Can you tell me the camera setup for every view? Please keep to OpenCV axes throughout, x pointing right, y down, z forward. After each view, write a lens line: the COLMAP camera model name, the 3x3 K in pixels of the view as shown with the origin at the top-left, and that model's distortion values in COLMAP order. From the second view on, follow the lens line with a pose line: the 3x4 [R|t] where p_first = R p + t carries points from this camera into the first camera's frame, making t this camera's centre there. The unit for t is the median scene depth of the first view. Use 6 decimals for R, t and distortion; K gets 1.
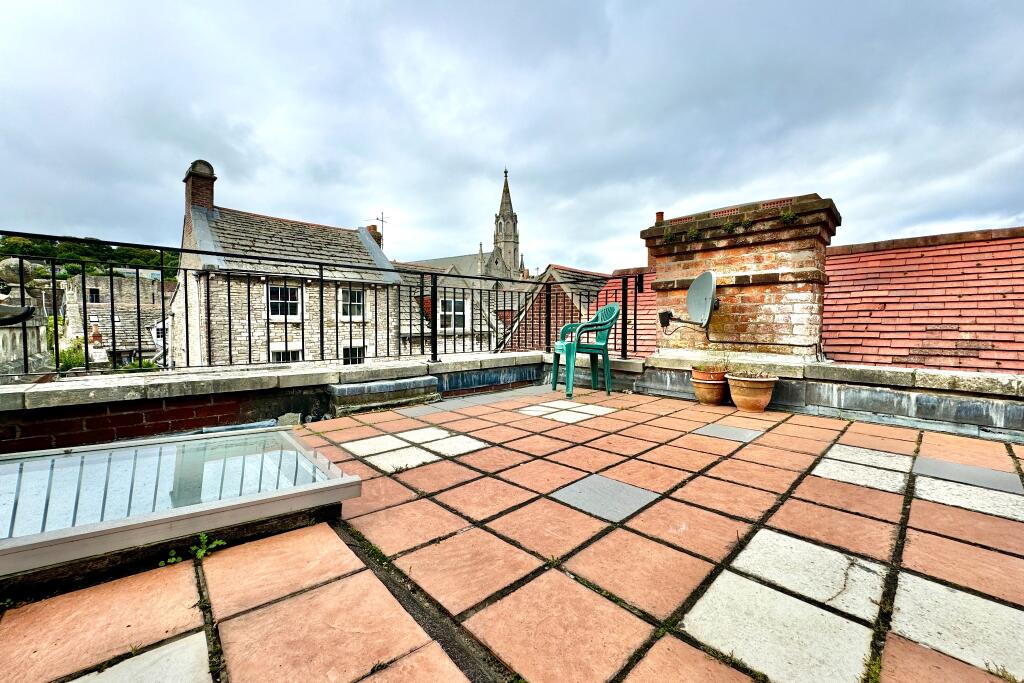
lens RADIAL K [[408.8, 0, 513.8], [0, 408.8, 338.8], [0, 0, 1]] dist [-0.002884, 0.000282]
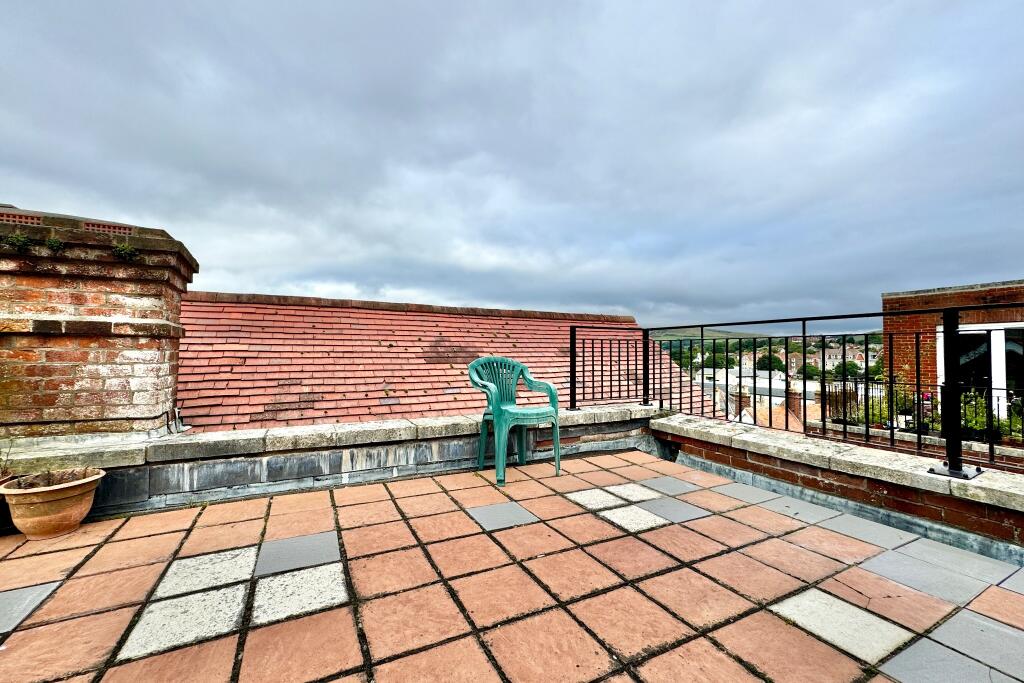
lens RADIAL K [[408.8, 0, 509.1], [0, 408.8, 343.6], [0, 0, 1]] dist [-0.002884, 0.000282]
pose [[0.284375, 0.023576, 0.958423, 0.149945], [0.036890, 0.998688, -0.035512, -0.070253], [-0.958003, 0.045455, 0.283132, 0.106334]]
